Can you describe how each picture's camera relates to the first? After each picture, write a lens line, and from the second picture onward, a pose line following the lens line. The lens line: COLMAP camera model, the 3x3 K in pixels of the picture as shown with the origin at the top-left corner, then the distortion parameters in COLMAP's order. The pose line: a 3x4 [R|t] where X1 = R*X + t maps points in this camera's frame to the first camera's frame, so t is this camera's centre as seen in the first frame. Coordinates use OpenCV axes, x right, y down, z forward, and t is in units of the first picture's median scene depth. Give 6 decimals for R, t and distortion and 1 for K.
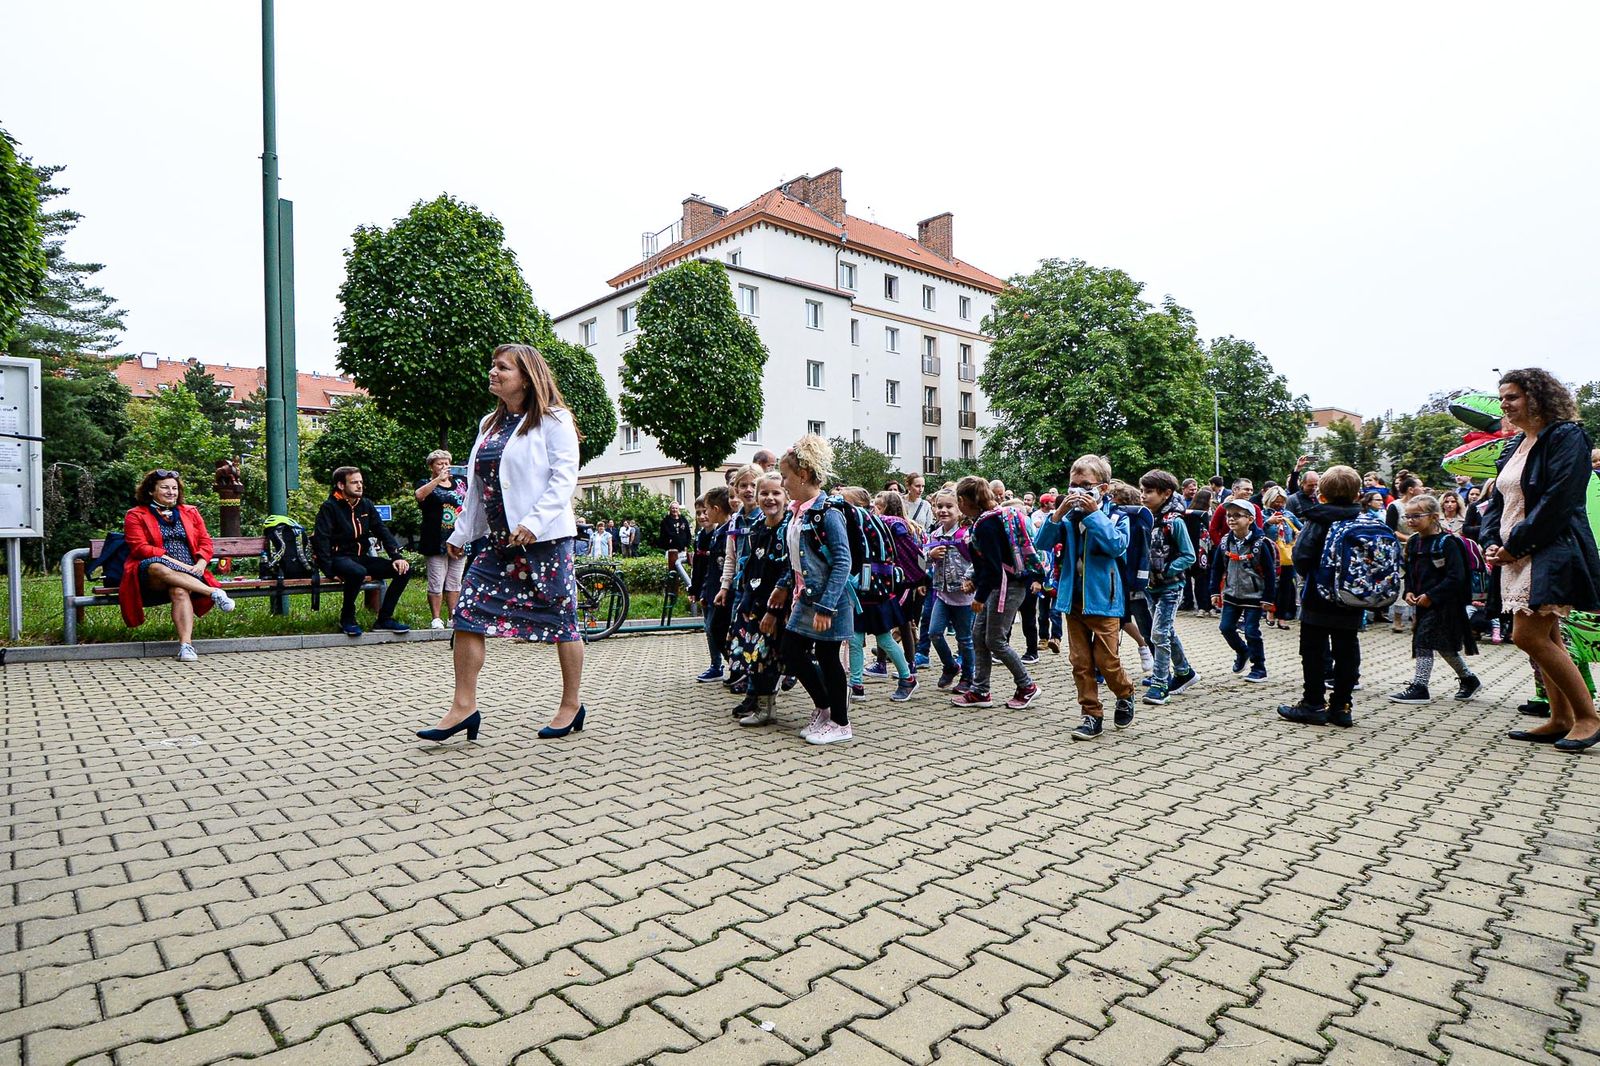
lens RADIAL K [[828.8, 0, 823.0], [0, 828.8, 533.5], [0, 0, 1]] dist [0.024294, -0.032434]
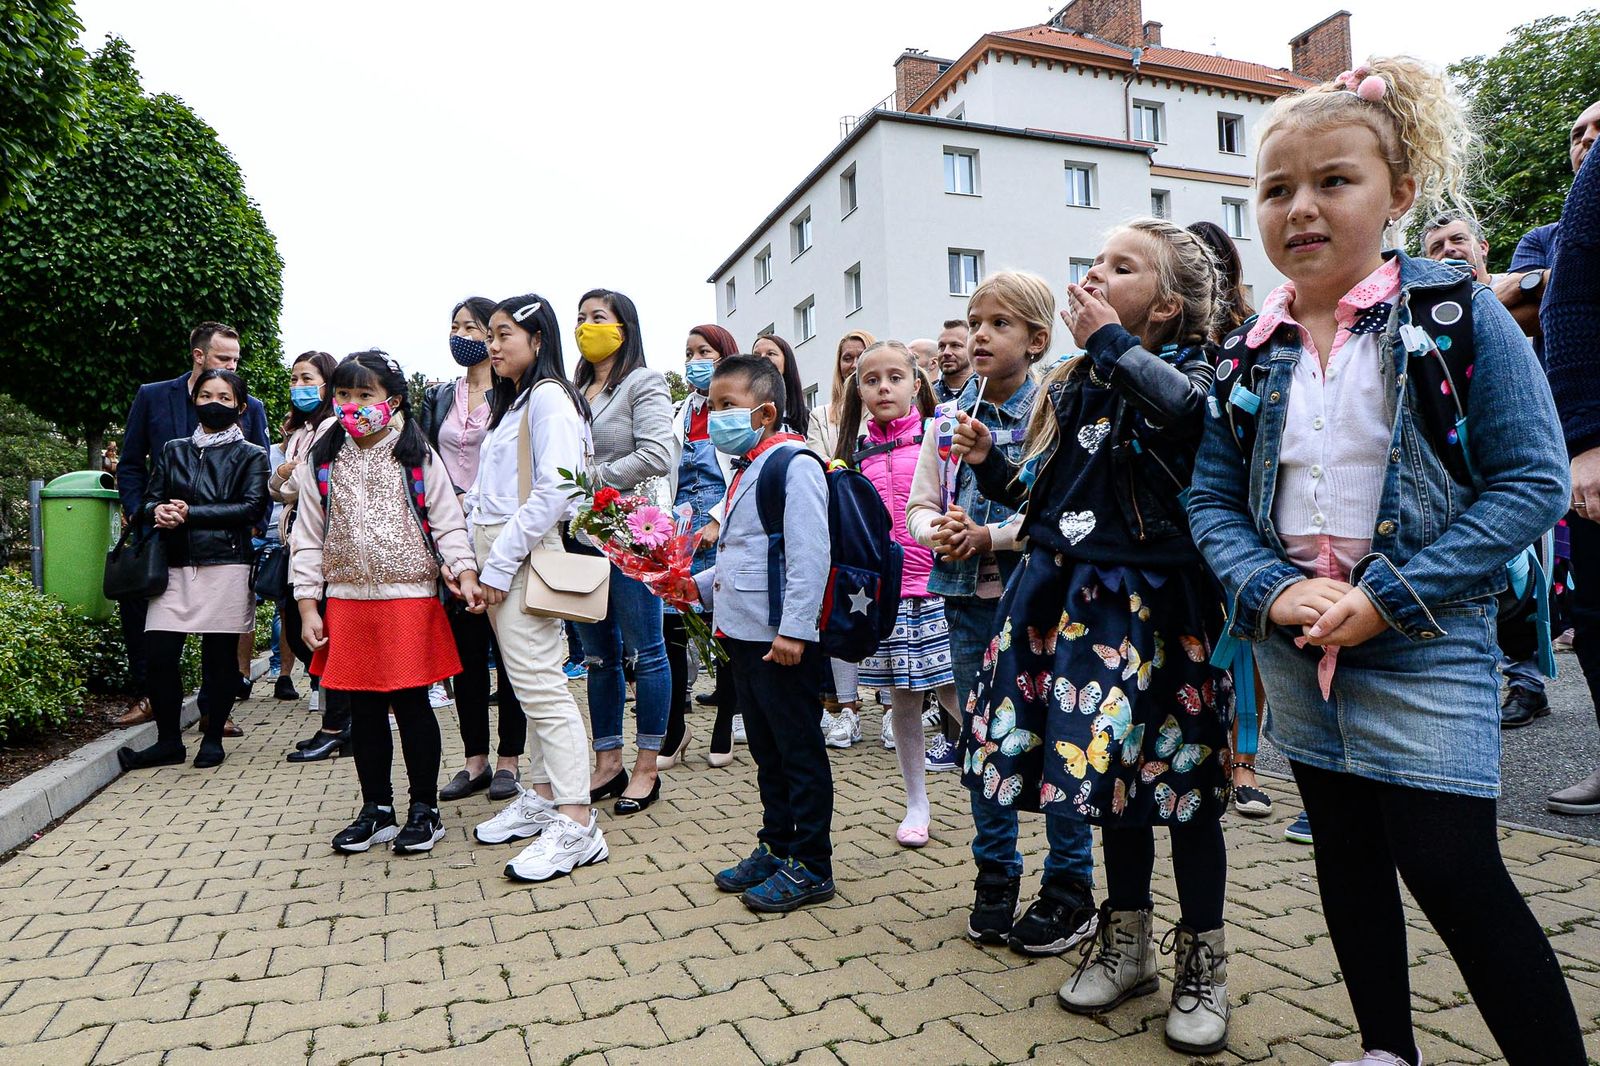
lens RADIAL K [[1028.8, 0, 829.6], [0, 1028.8, 531.3], [0, 0, 1]] dist [-0.002395, -0.001113]
pose [[0.931200, -0.034976, -0.362828, 0.072201], [0.023285, 0.999061, -0.036546, 0.010717], [0.363765, 0.025584, 0.931139, 0.212669]]
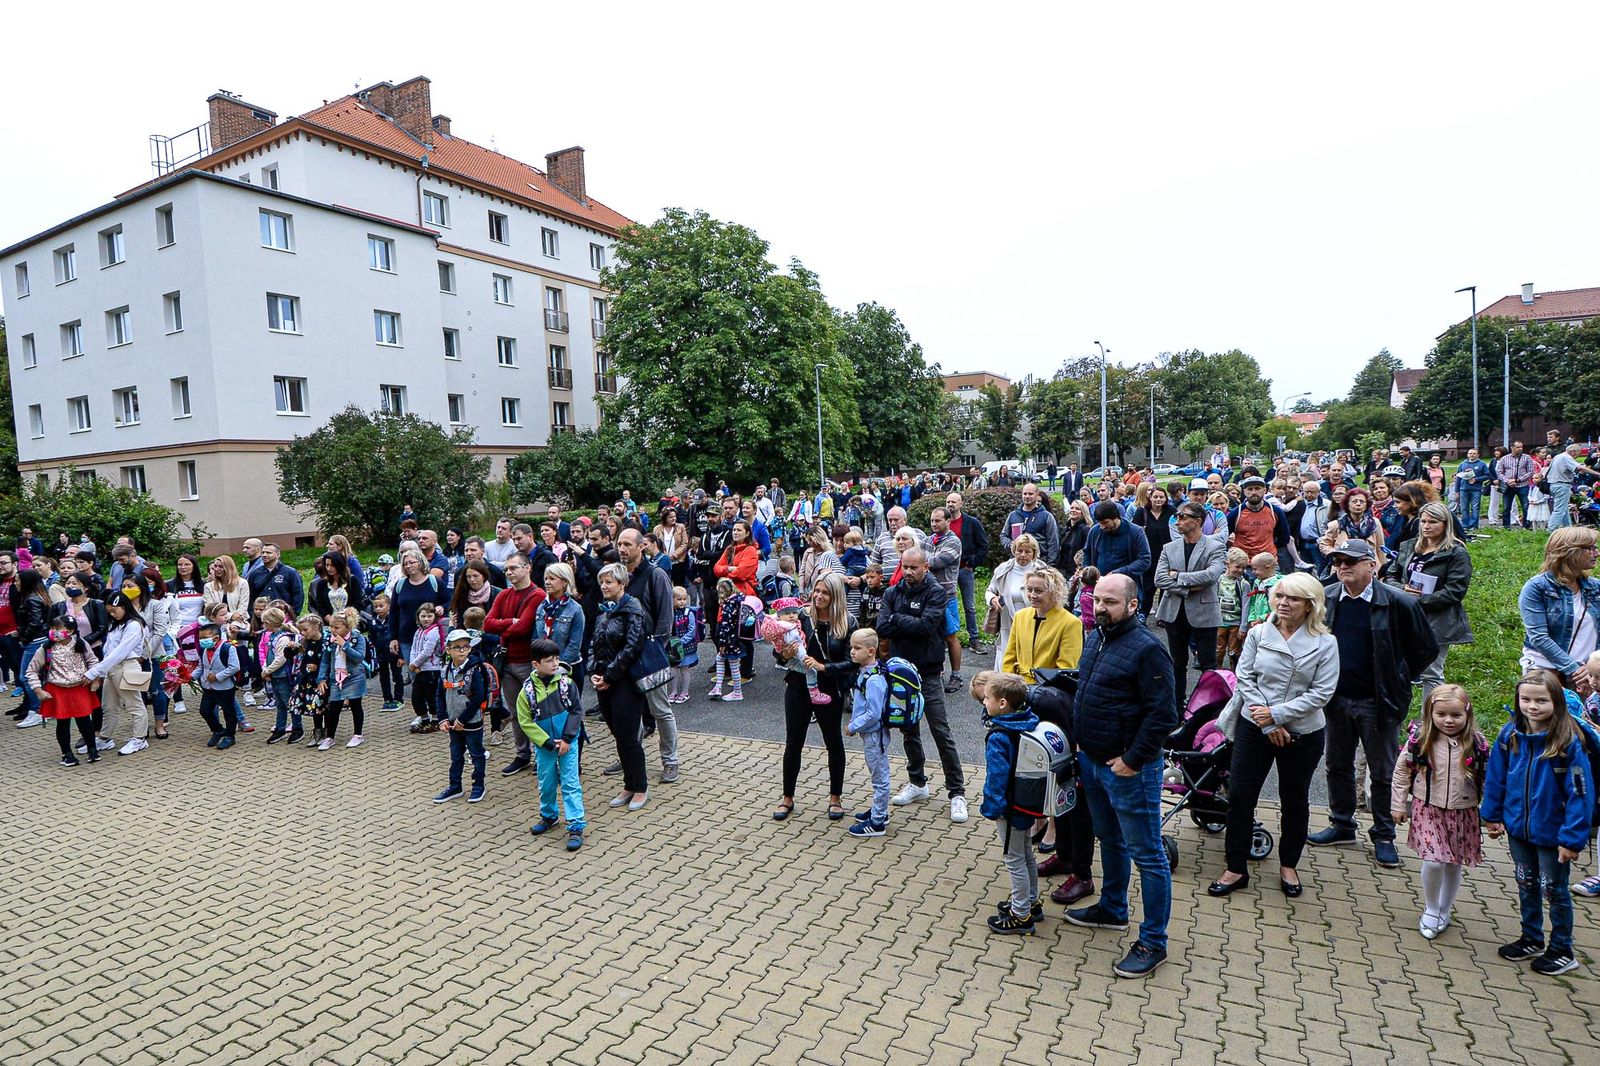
lens RADIAL K [[828.8, 0, 823.0], [0, 828.8, 533.5], [0, 0, 1]] dist [0.024294, -0.032434]
pose [[0.946581, -0.046621, 0.319077, 0.111181], [0.028813, 0.997764, 0.060307, -0.023191], [-0.321176, -0.047892, 0.945808, 0.064156]]
